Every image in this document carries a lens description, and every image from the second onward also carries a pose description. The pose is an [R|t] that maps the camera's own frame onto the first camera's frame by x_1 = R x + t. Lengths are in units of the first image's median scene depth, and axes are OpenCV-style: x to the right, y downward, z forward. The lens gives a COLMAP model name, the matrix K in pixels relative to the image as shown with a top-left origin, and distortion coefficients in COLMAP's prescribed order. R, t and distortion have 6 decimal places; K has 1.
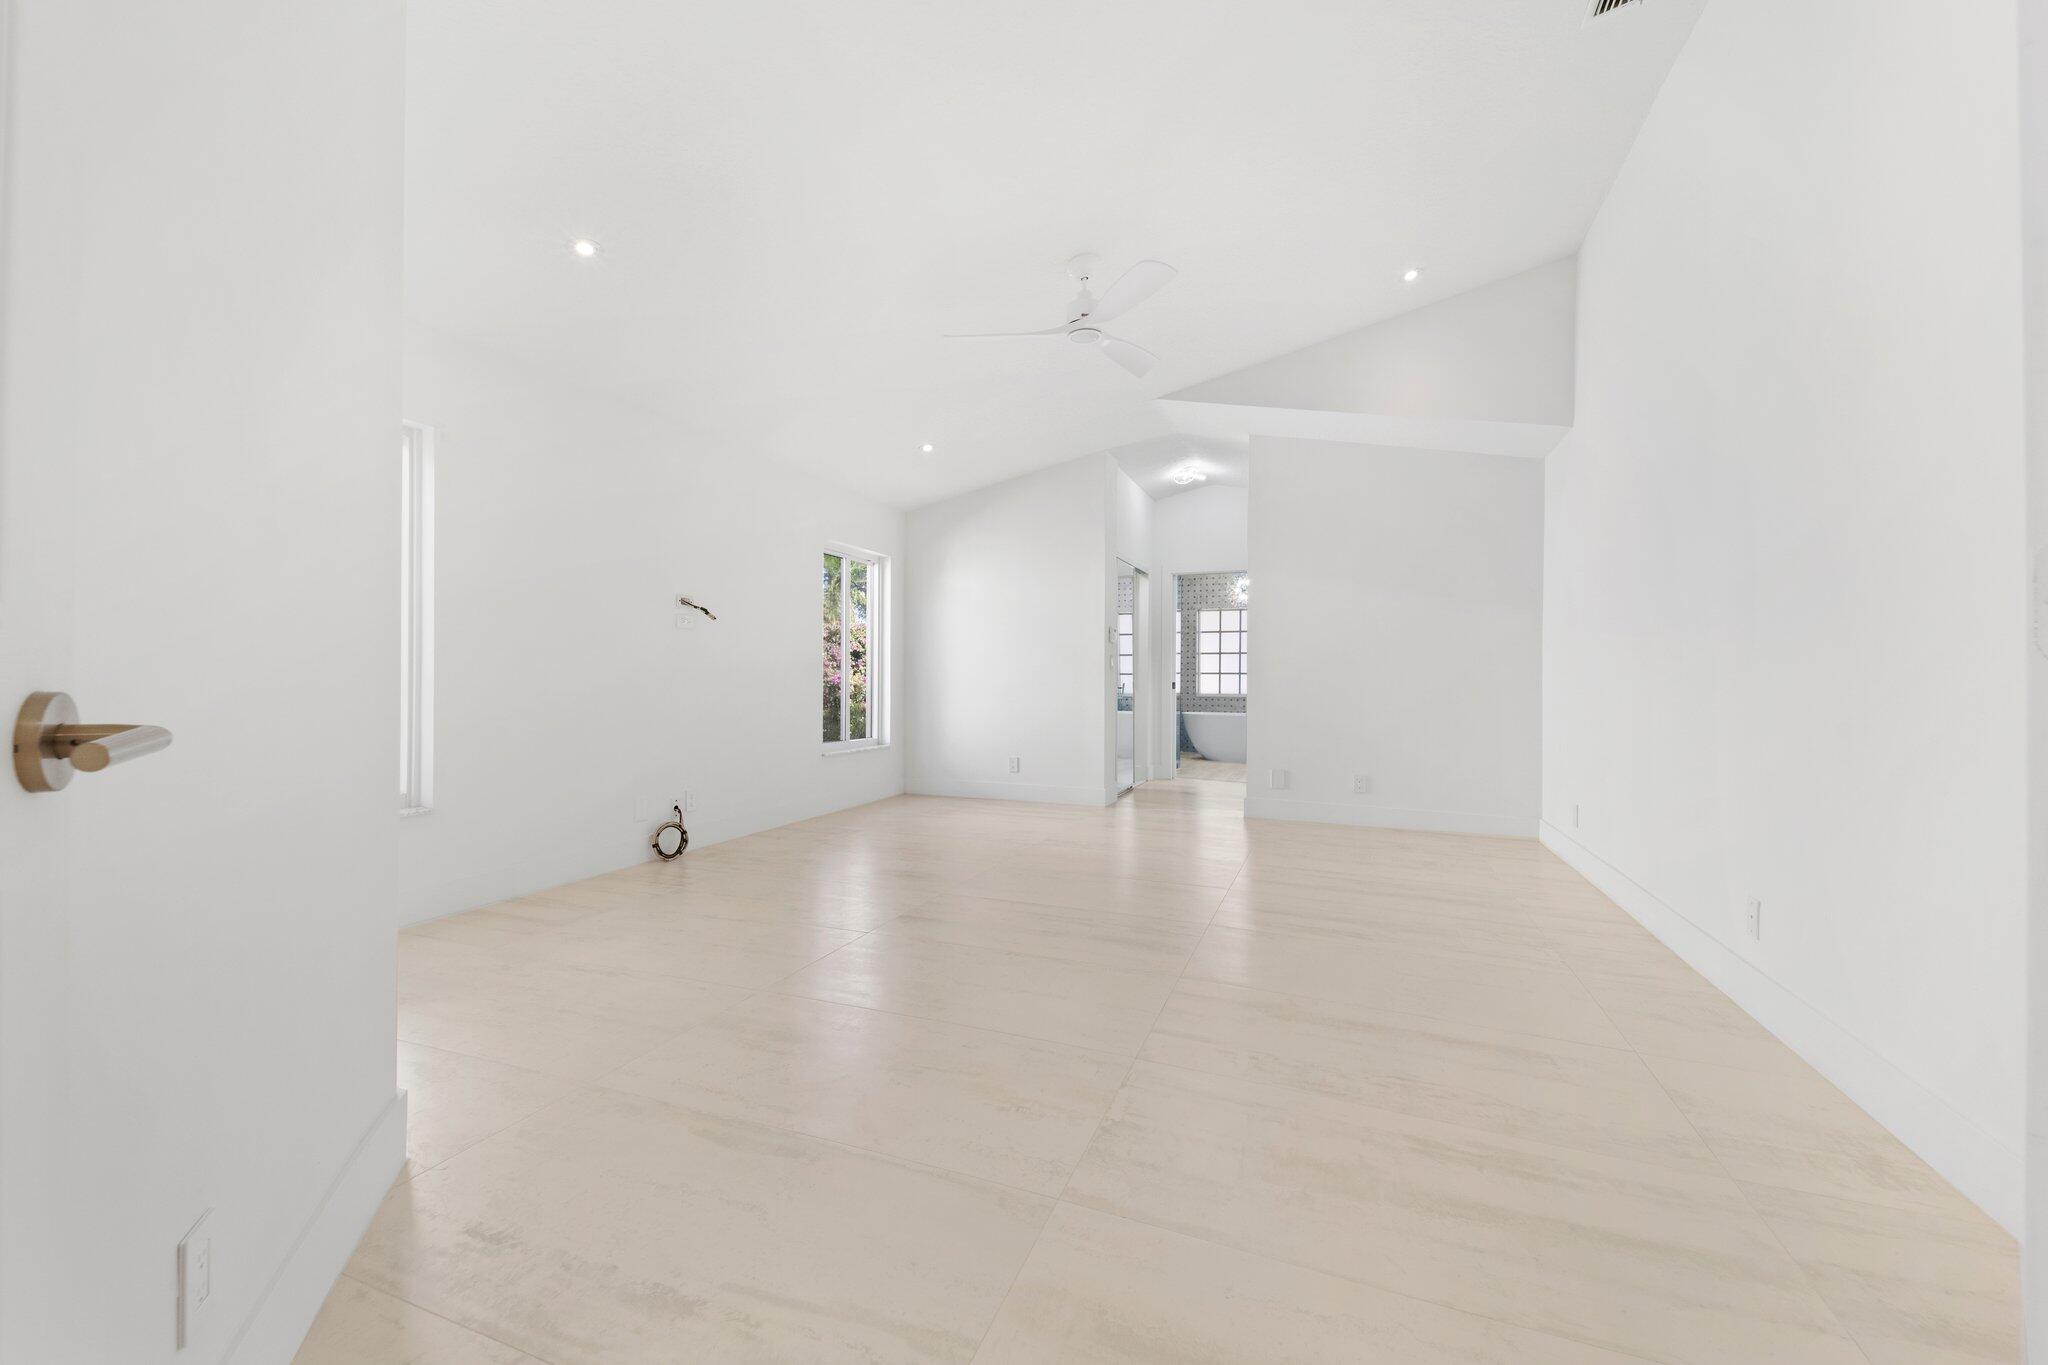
lens RADIAL K [[815.5, 0, 1010.2], [0, 815.5, 669.7], [0, 0, 1]] dist [0.002827, -0.000115]
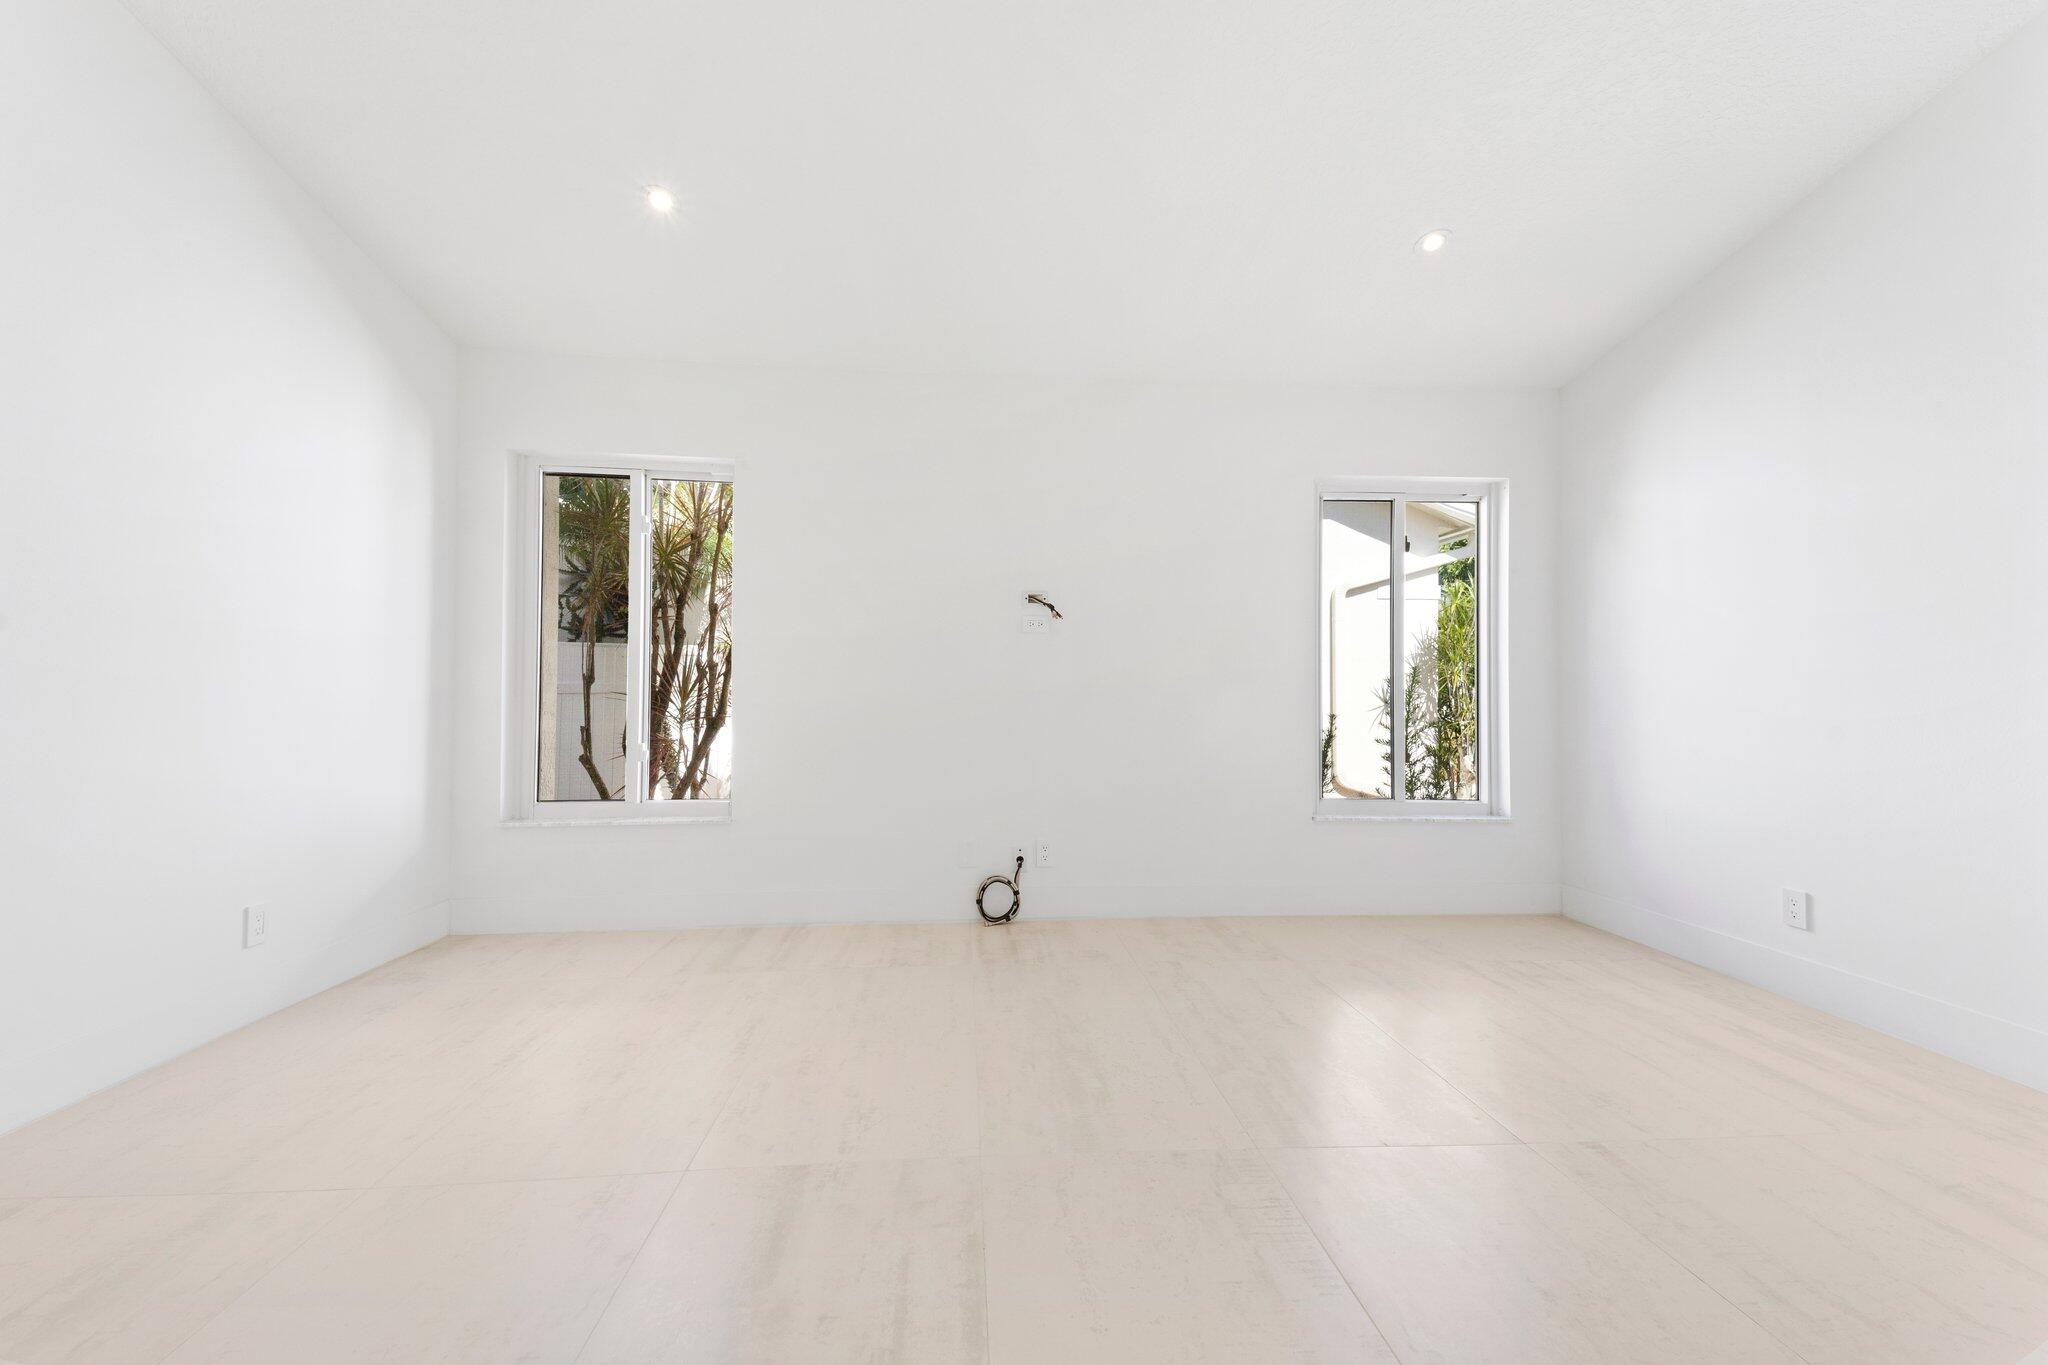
lens RADIAL K [[775.7, 0, 1015.0], [0, 775.7, 674.4], [0, 0, 1]] dist [0.054545, -0.030876]
pose [[0.448652, -0.021512, -0.893448, 0.268384], [0.003926, 0.999748, -0.022100, 0.006874], [0.893698, 0.006408, 0.448623, 0.663871]]
